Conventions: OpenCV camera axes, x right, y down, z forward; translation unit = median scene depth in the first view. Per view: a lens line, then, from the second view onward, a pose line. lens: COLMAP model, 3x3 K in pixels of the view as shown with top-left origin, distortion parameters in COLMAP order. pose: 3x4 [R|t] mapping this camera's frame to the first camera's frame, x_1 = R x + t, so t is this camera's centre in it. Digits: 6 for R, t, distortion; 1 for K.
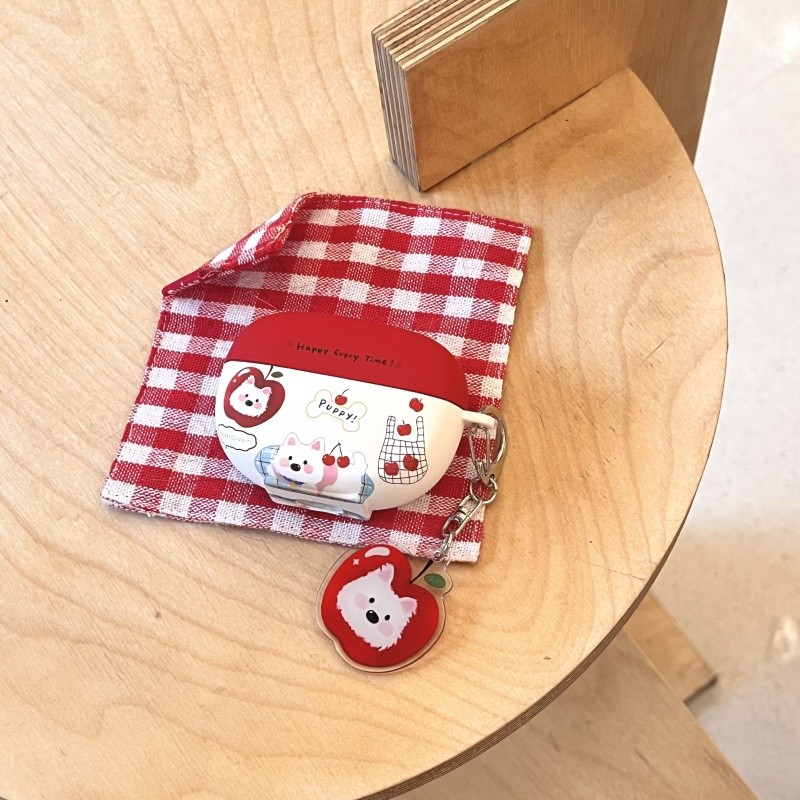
lens RADIAL K [[1294.6, 0, 400.0], [0, 1294.6, 400.0], [0, 0, 1]] dist [0.150538, -0.563088]
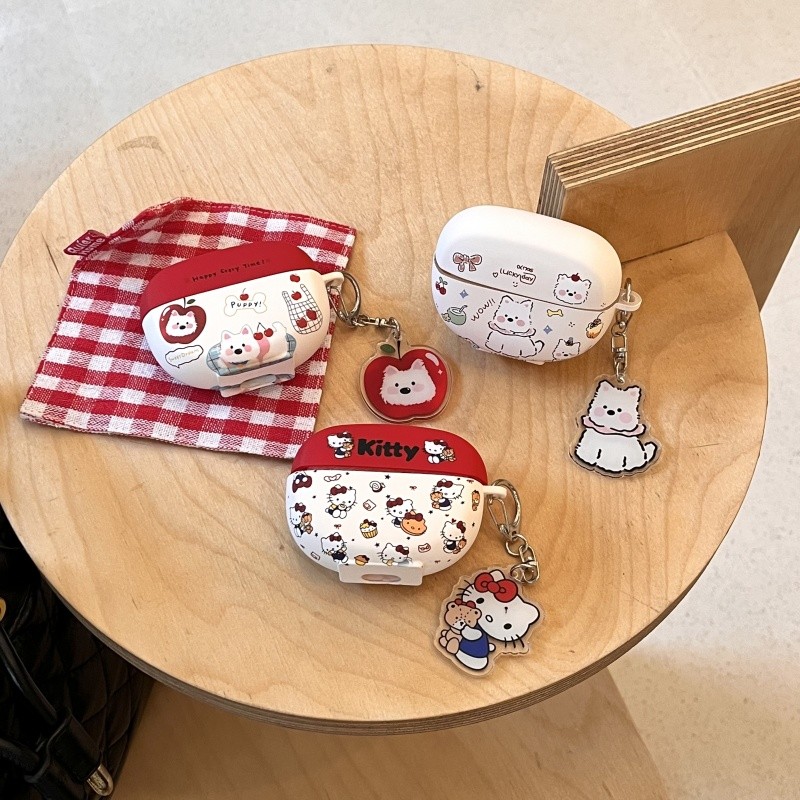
lens RADIAL K [[1225.1, 0, 400.0], [0, 1225.1, 400.0], [0, 0, 1]] dist [0.171131, -0.609473]
pose [[0.970869, 0.238320, -0.024828, -0.065673], [-0.239596, 0.966705, -0.089860, 0.089913], [0.002586, 0.093191, 0.995645, -0.191297]]
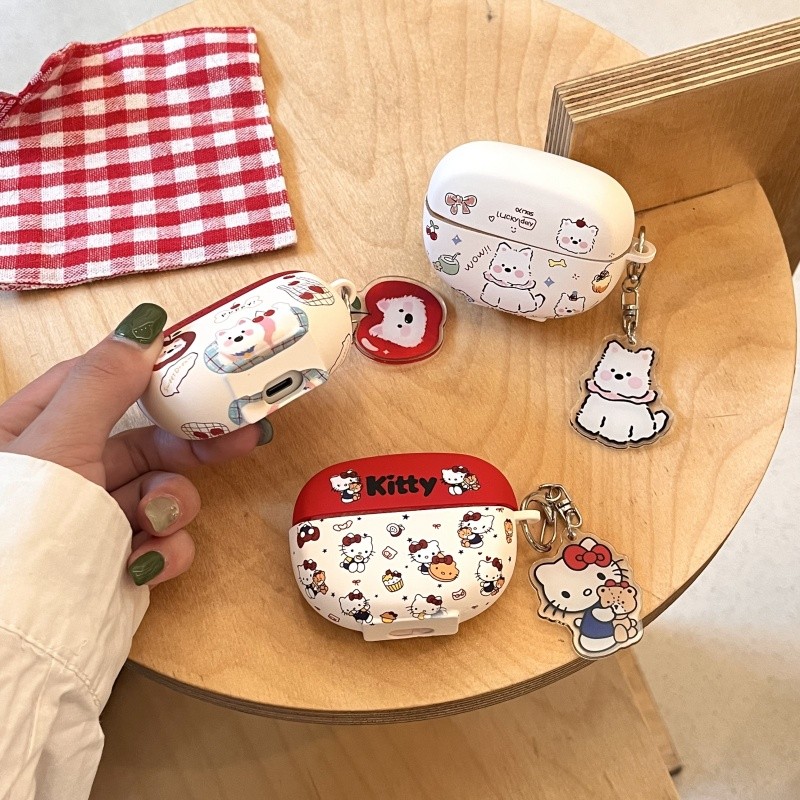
lens RADIAL K [[1185.9, 0, 400.0], [0, 1185.9, 400.0], [0, 0, 1]] dist [0.138254, -0.437156]
pose [[0.962418, 0.265316, -0.057955, -0.015690], [-0.268224, 0.962062, -0.049920, 0.069844], [0.042512, 0.063589, 0.997070, -0.055360]]
